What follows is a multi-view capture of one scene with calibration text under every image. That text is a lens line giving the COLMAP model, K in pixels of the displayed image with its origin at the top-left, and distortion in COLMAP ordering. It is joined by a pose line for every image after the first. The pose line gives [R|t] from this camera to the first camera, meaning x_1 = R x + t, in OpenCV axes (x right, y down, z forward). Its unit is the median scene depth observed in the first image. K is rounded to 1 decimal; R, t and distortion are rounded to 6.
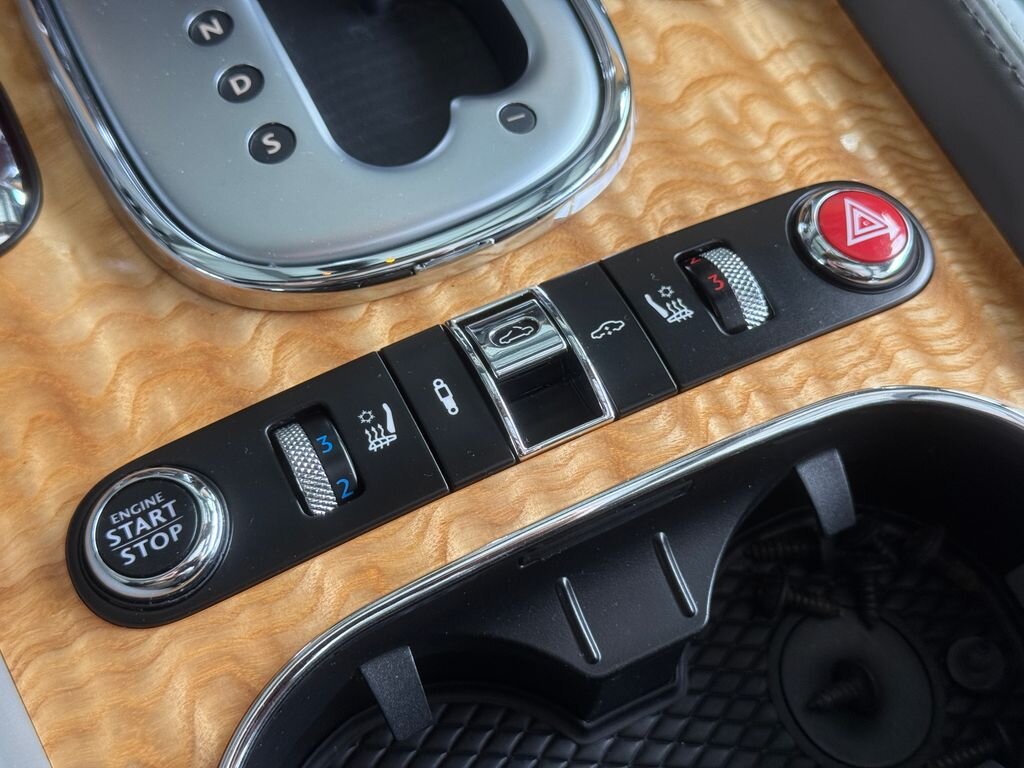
lens RADIAL K [[1458.6, 0, 512.0], [0, 1458.6, 384.0], [0, 0, 1]] dist [0.163251, -0.351823]
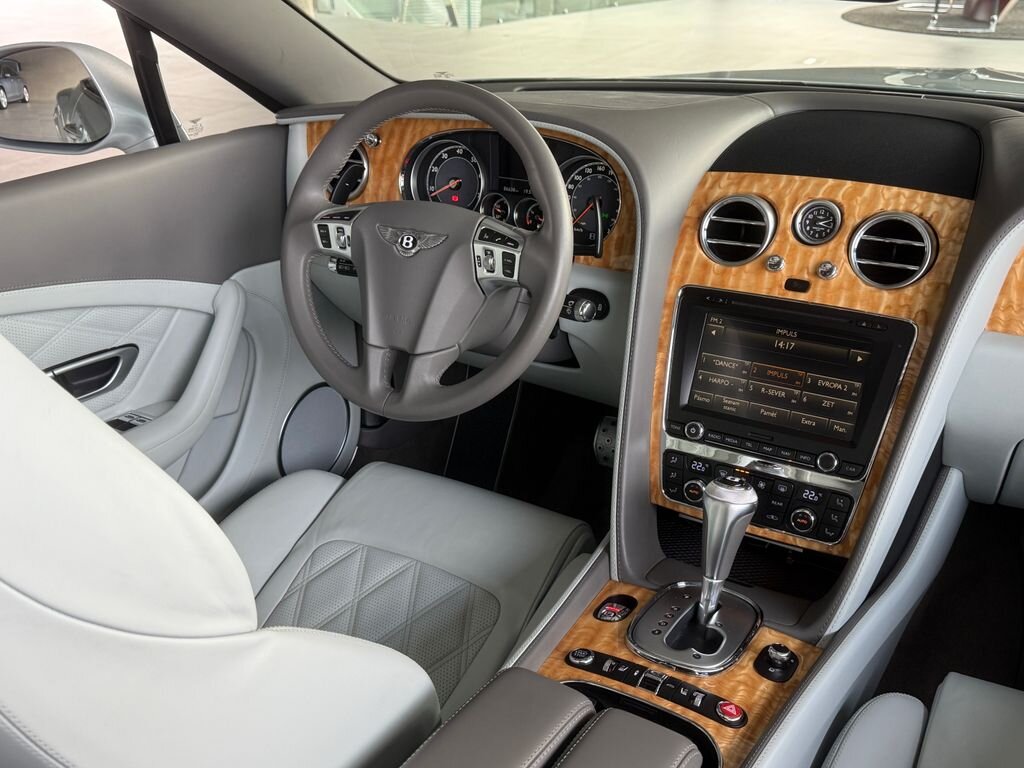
lens RADIAL K [[1017.3, 0, 512.0], [0, 1017.3, 384.0], [0, 0, 1]] dist [0.191359, -0.437629]
pose [[0.539185, 0.289767, -0.790768, 2.151529], [-0.739925, 0.611433, -0.280466, 0.684437], [0.402232, 0.736332, 0.544081, -1.770815]]
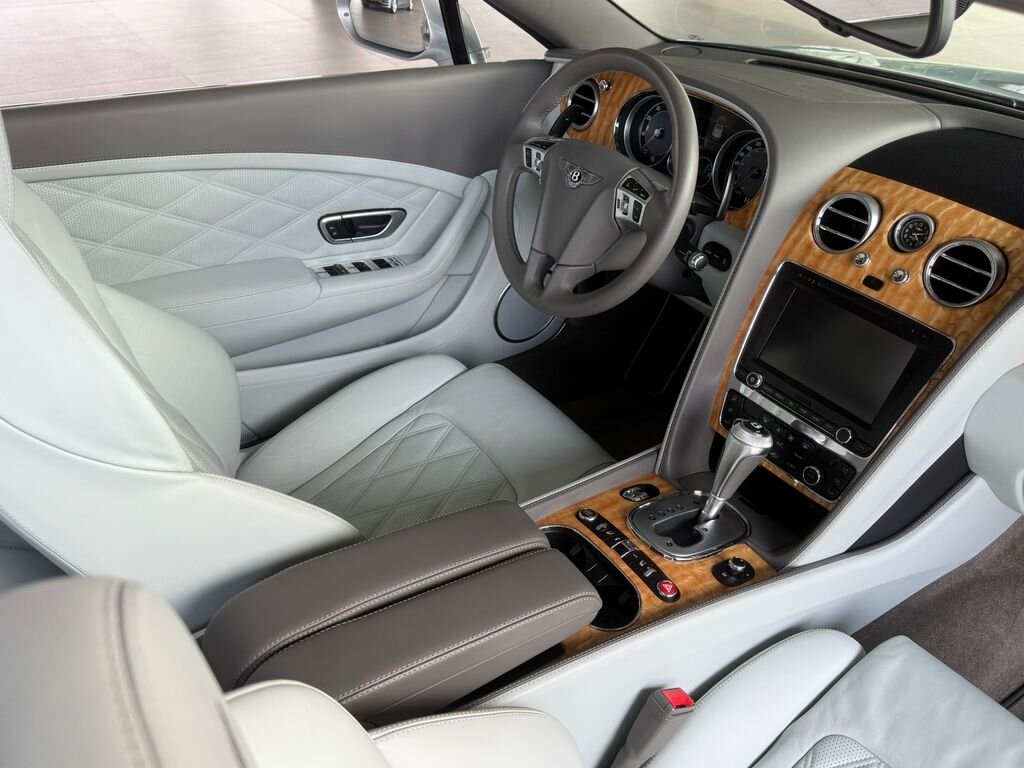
lens RADIAL K [[851.8, 0, 512.0], [0, 851.8, 384.0], [0, 0, 1]] dist [0.133386, -0.270203]
pose [[0.129683, 0.493535, -0.860003, 2.786232], [-0.913575, 0.396620, 0.089850, -0.176667], [0.385439, 0.774026, 0.502316, -1.636995]]
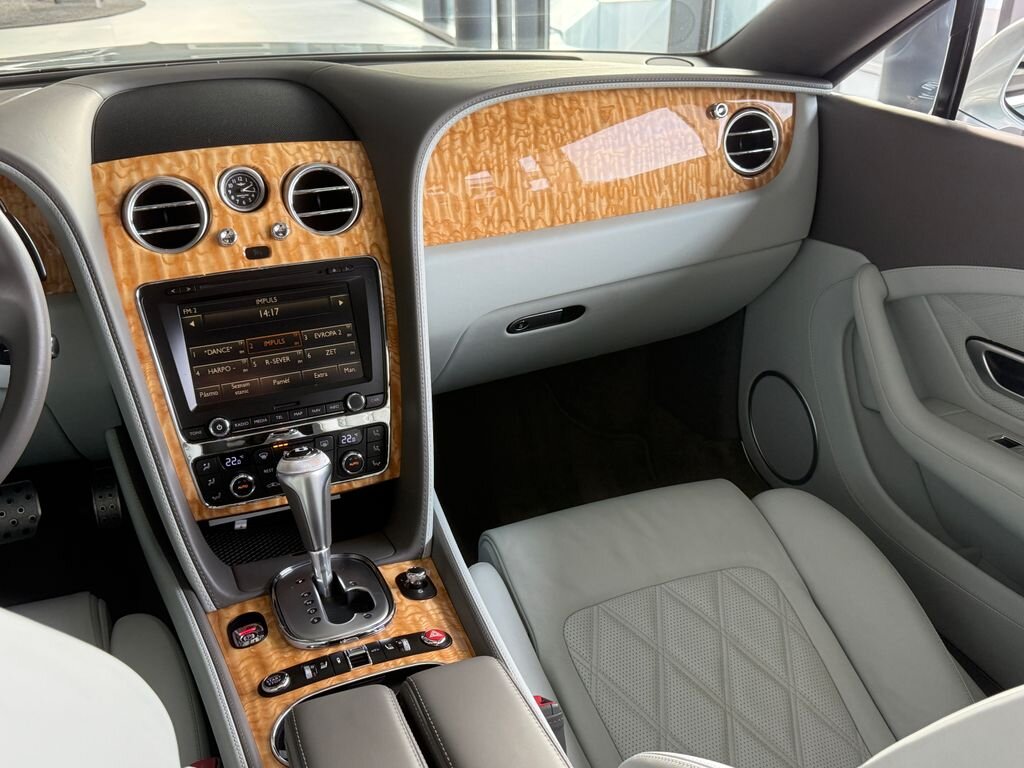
lens RADIAL K [[1017.3, 0, 512.0], [0, 1017.3, 384.0], [0, 0, 1]] dist [0.191359, -0.437629]
pose [[0.994006, -0.032521, -0.104373, 0.880897], [-0.040412, 0.777795, -0.627217, 1.368259], [0.101579, 0.627676, 0.771819, -2.096368]]
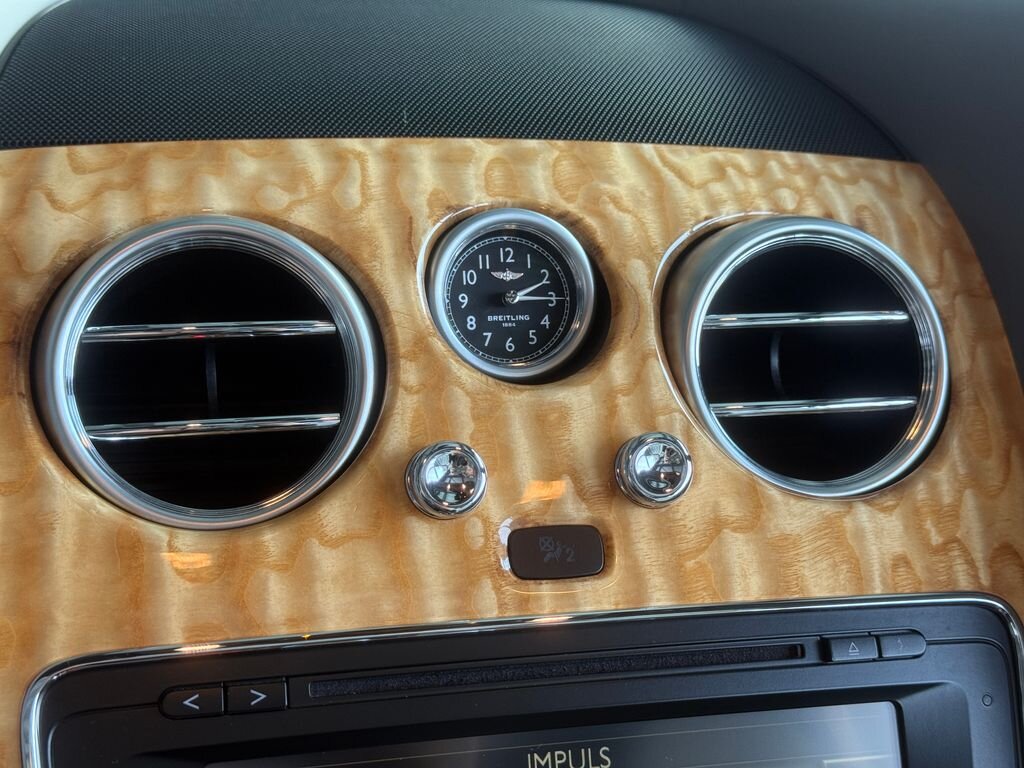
lens RADIAL K [[1458.6, 0, 512.0], [0, 1458.6, 384.0], [0, 0, 1]] dist [0.163251, -0.351823]
pose [[0.976143, 0.037477, -0.213868, -0.243049], [-0.186717, 0.647616, -0.738735, -0.564979], [0.110819, 0.761044, 0.639164, -0.439230]]
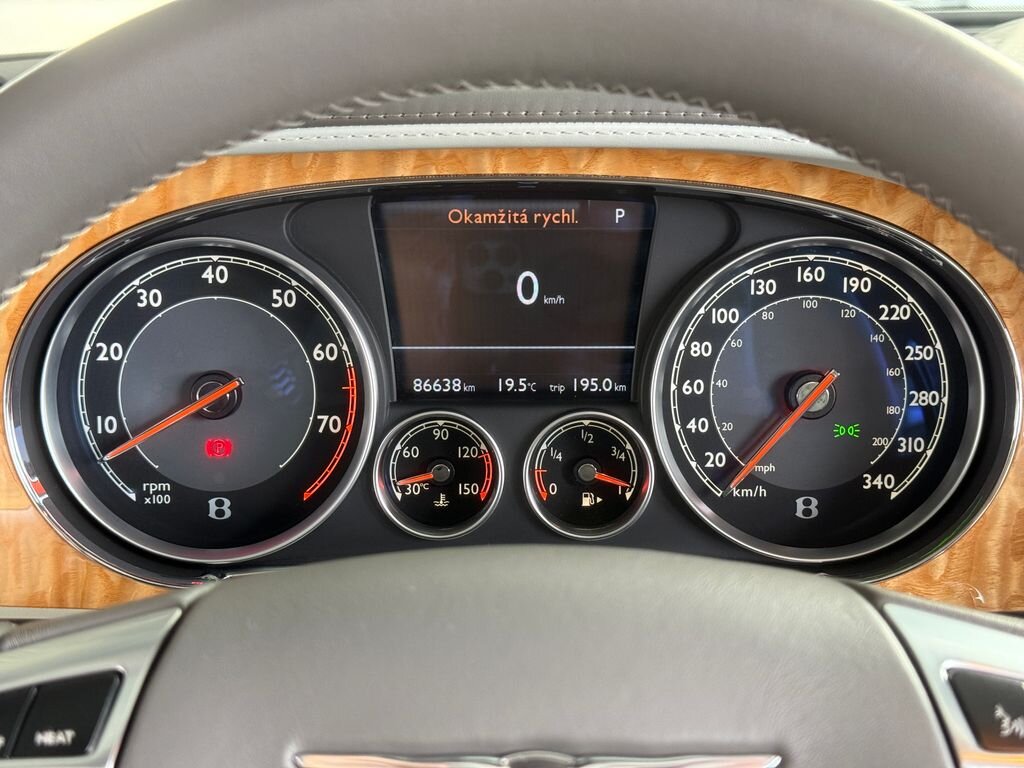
lens RADIAL K [[1458.6, 0, 512.0], [0, 1458.6, 384.0], [0, 0, 1]] dist [0.163251, -0.351823]
pose [[0.897341, 0.085425, -0.432991, -1.073221], [-0.372188, 0.673725, -0.638413, -0.055508], [0.237180, 0.734028, 0.636356, -1.003268]]
